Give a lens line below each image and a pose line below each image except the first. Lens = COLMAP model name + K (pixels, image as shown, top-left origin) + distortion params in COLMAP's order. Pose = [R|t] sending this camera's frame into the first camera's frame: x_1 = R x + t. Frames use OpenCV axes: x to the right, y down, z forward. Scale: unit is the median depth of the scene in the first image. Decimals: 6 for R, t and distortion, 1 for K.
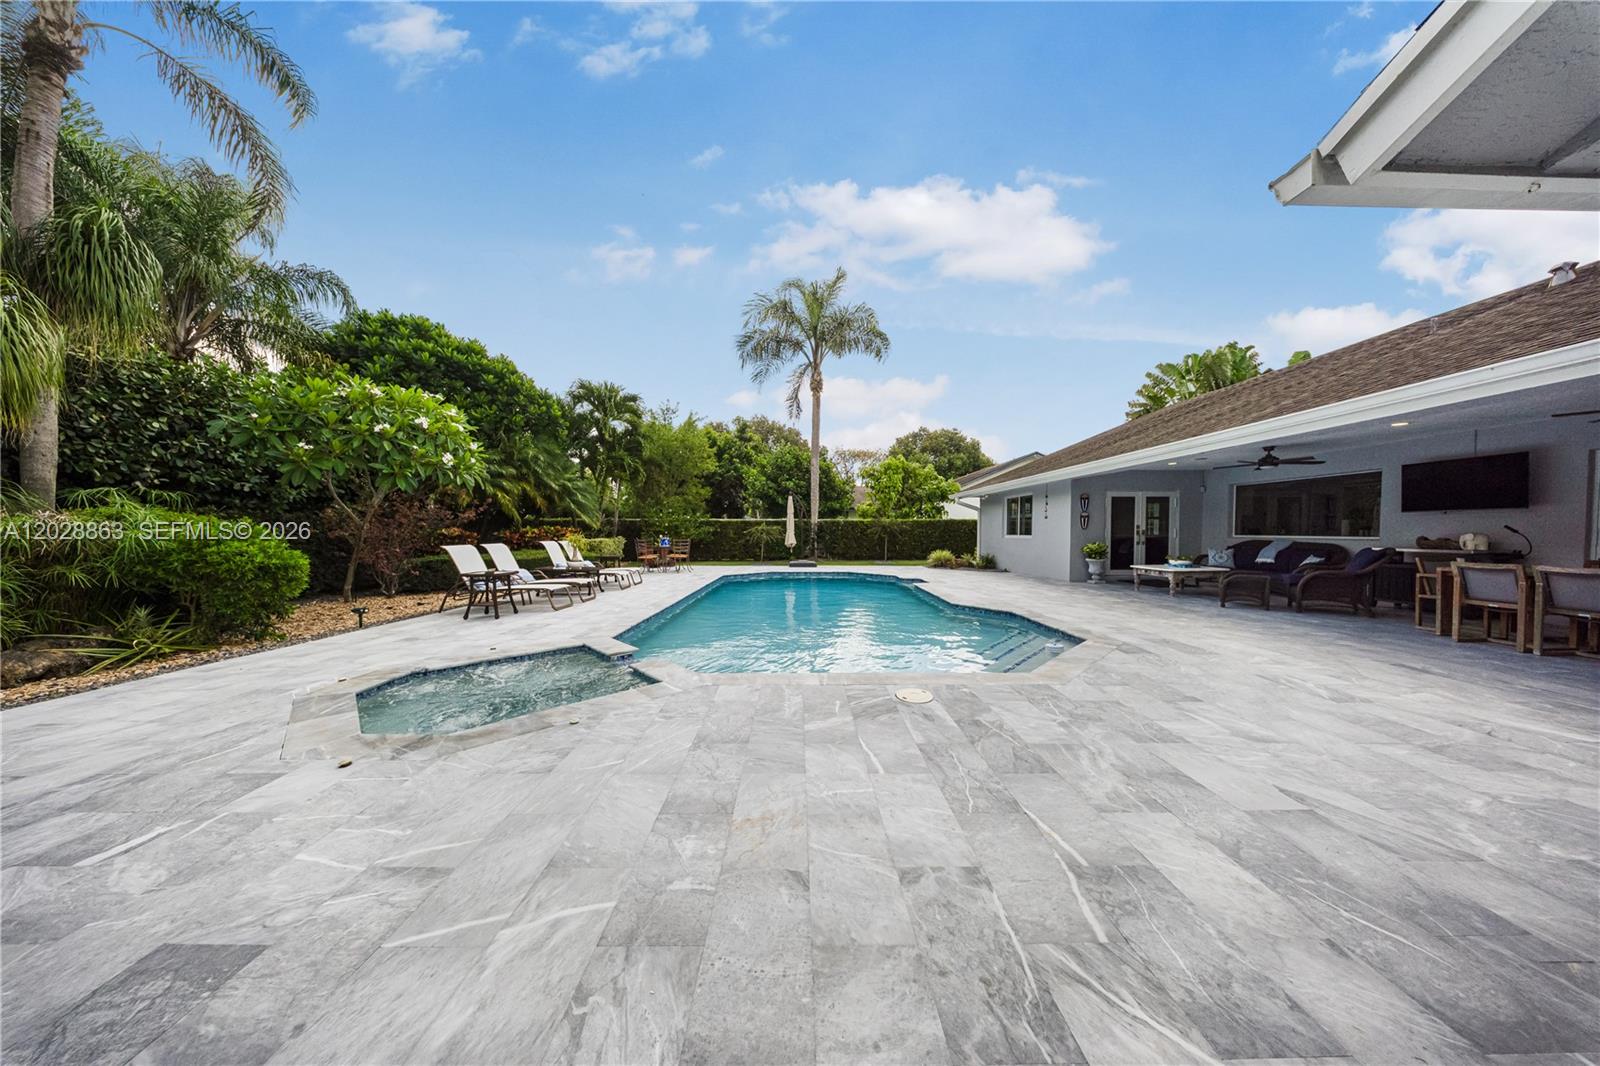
lens RADIAL K [[480.5, 0, 805.6], [0, 480.5, 536.2], [0, 0, 1]] dist [0.001189, -0.000139]
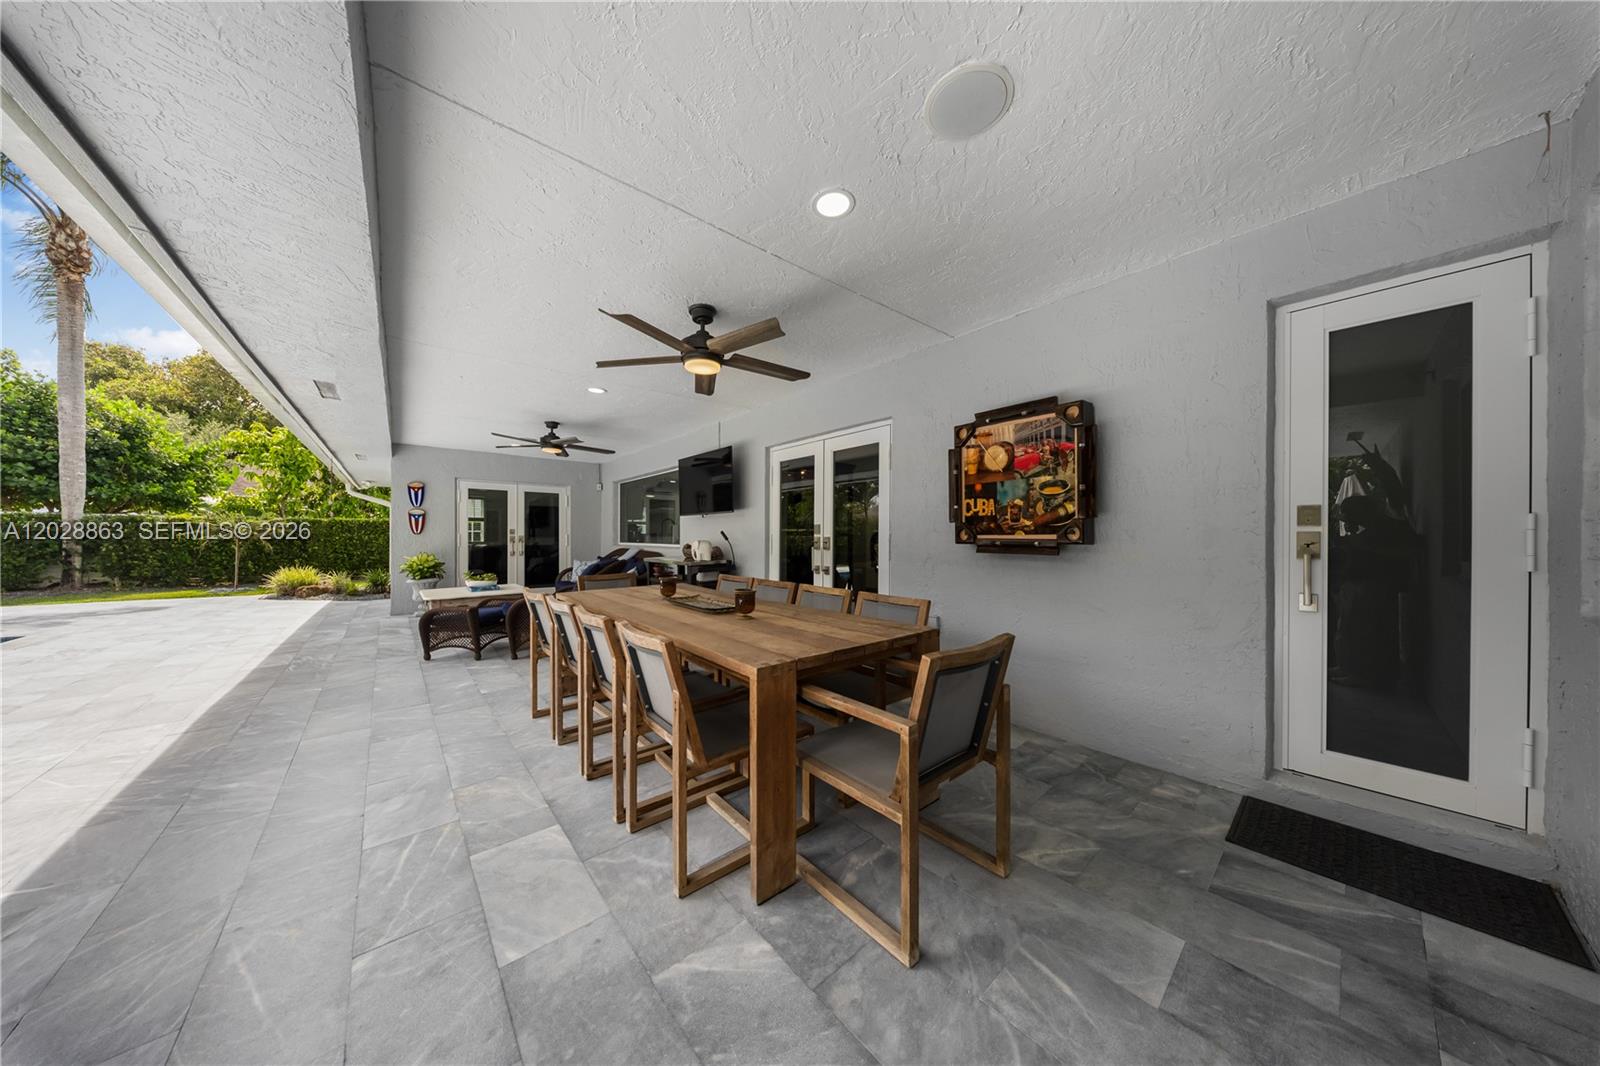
lens RADIAL K [[480.5, 0, 805.6], [0, 480.5, 536.2], [0, 0, 1]] dist [0.001189, -0.000139]
pose [[0.767560, 0.003692, 0.640967, 0.563110], [0.005314, 0.999912, -0.012124, -0.001331], [-0.640955, 0.012712, 0.767473, 0.139595]]
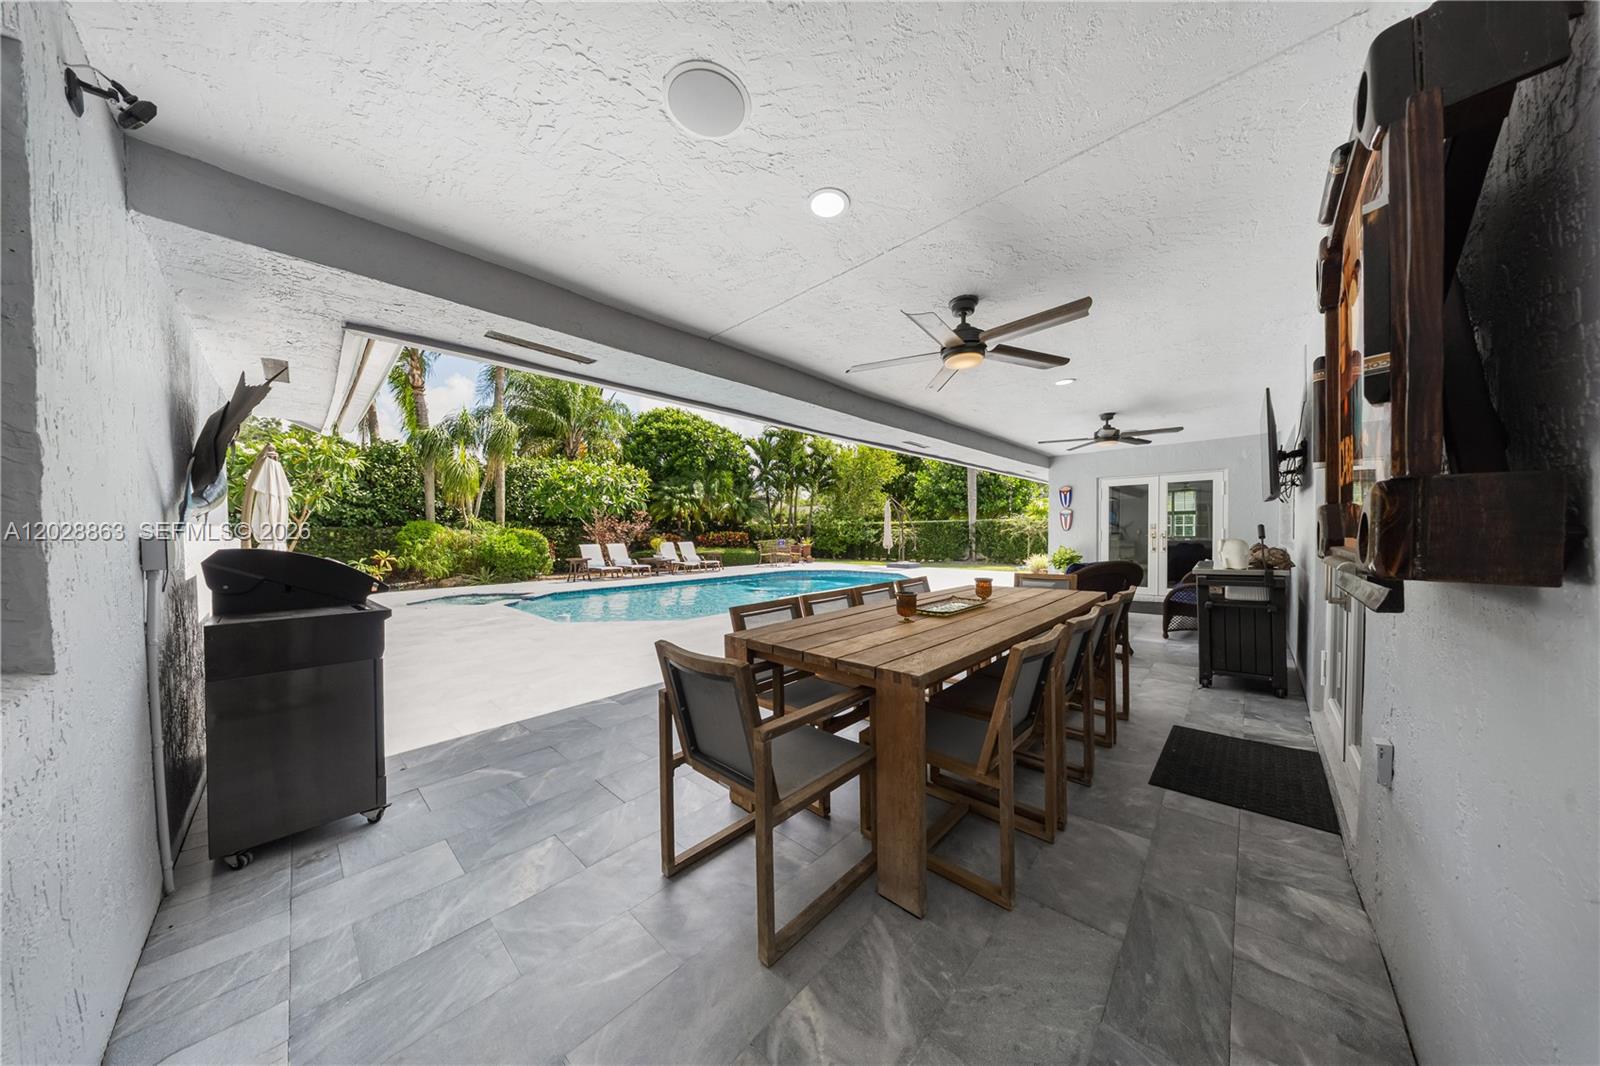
lens RADIAL K [[480.5, 0, 805.6], [0, 480.5, 536.2], [0, 0, 1]] dist [0.001189, -0.000139]
pose [[0.725603, -0.001669, -0.688112, 0.806705], [0.000476, 0.999998, -0.001922, -0.004378], [0.688114, 0.001067, 0.725602, 0.134871]]
